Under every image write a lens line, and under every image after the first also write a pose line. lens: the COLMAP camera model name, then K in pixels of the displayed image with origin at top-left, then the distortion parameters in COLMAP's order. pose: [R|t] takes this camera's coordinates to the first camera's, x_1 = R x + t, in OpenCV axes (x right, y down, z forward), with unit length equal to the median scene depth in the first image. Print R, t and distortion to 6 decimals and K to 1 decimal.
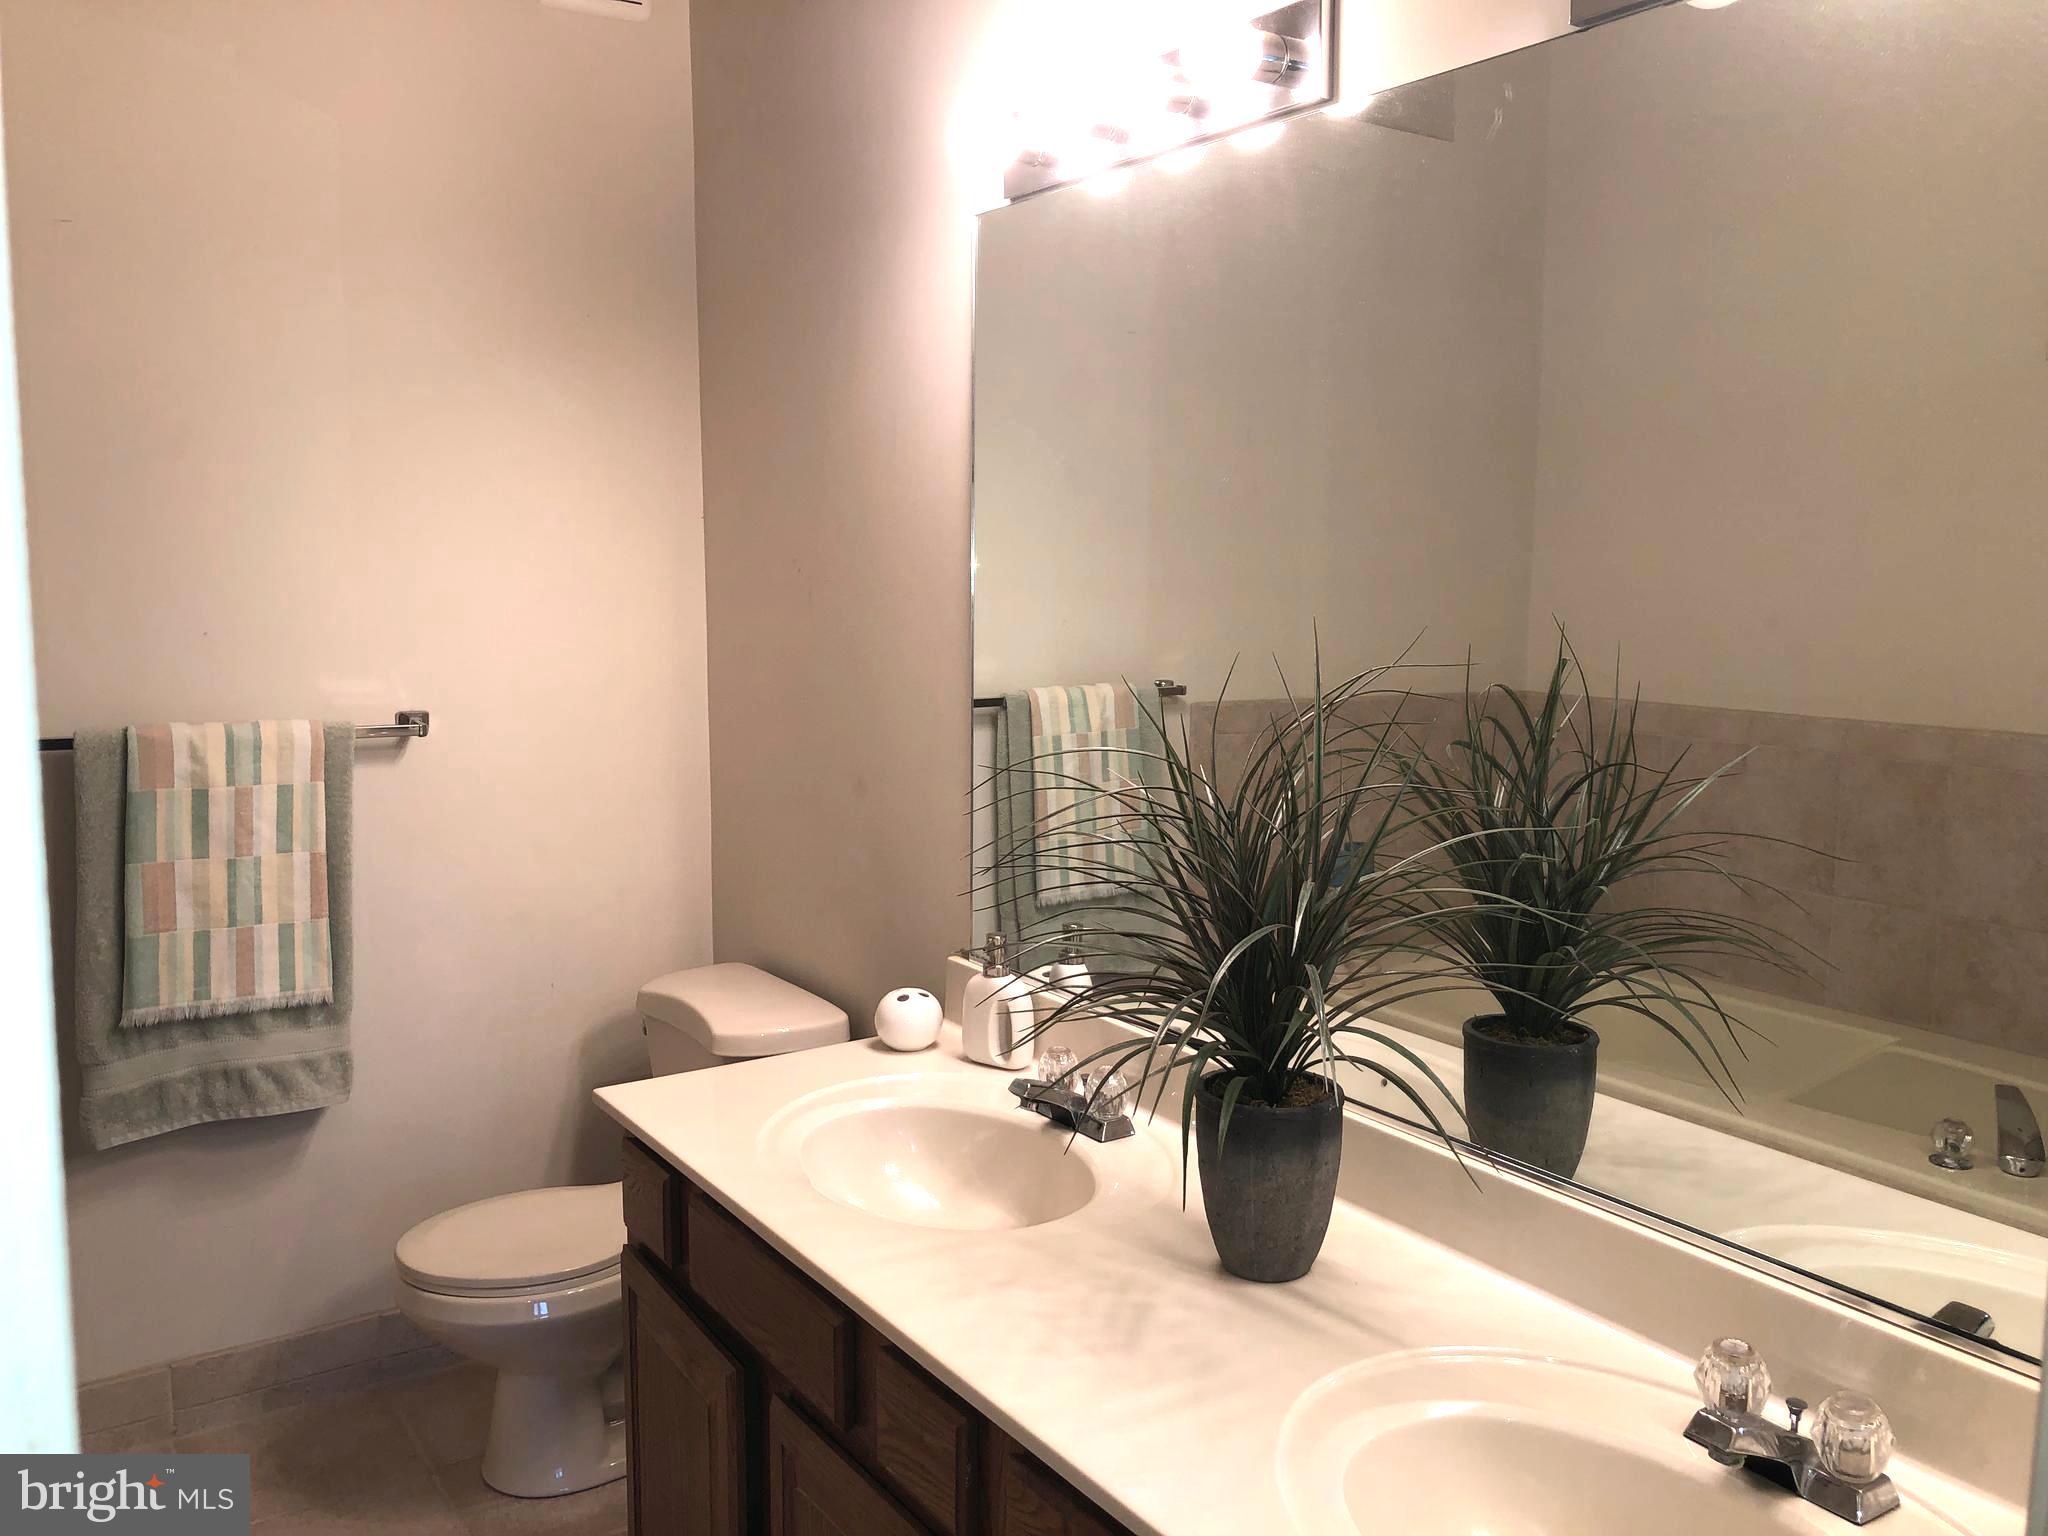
lens RADIAL K [[1681.0, 0, 1024.8], [0, 1681.0, 772.4], [0, 0, 1]] dist [0.029349, -0.011374]
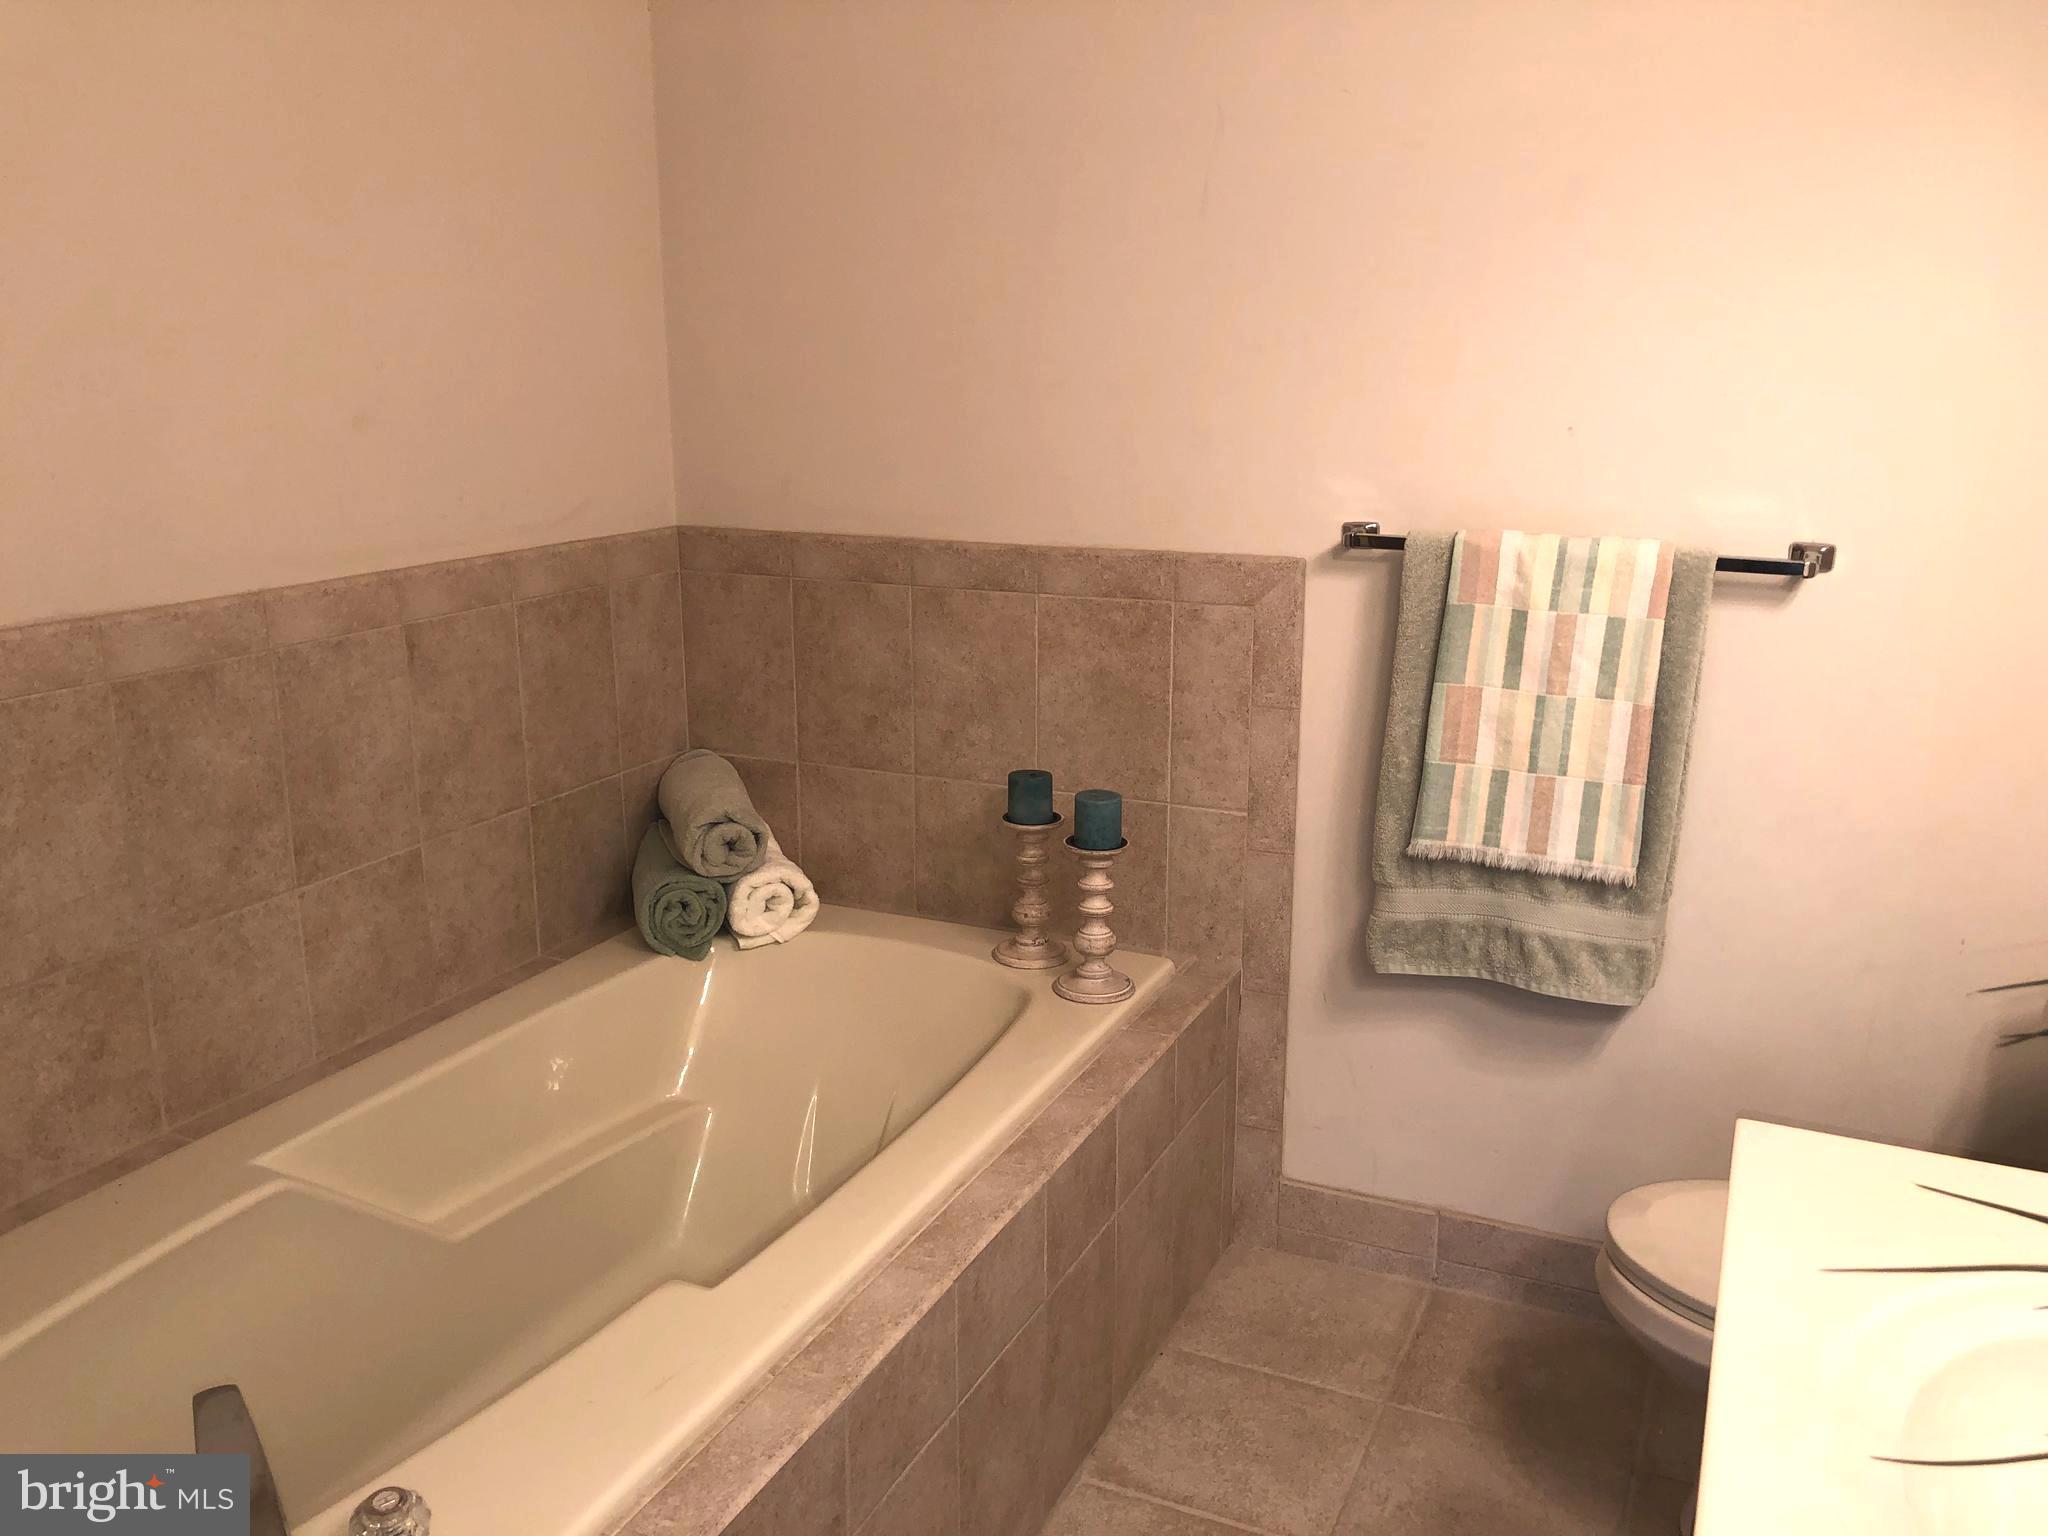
lens RADIAL K [[1681.0, 0, 1022.4], [0, 1681.0, 763.3], [0, 0, 1]] dist [0.029349, -0.011374]
pose [[0.521300, 0.203477, -0.828760, 0.110064], [-0.111938, 0.979071, 0.169971, -0.030998], [0.846000, 0.004164, 0.533167, 0.316237]]
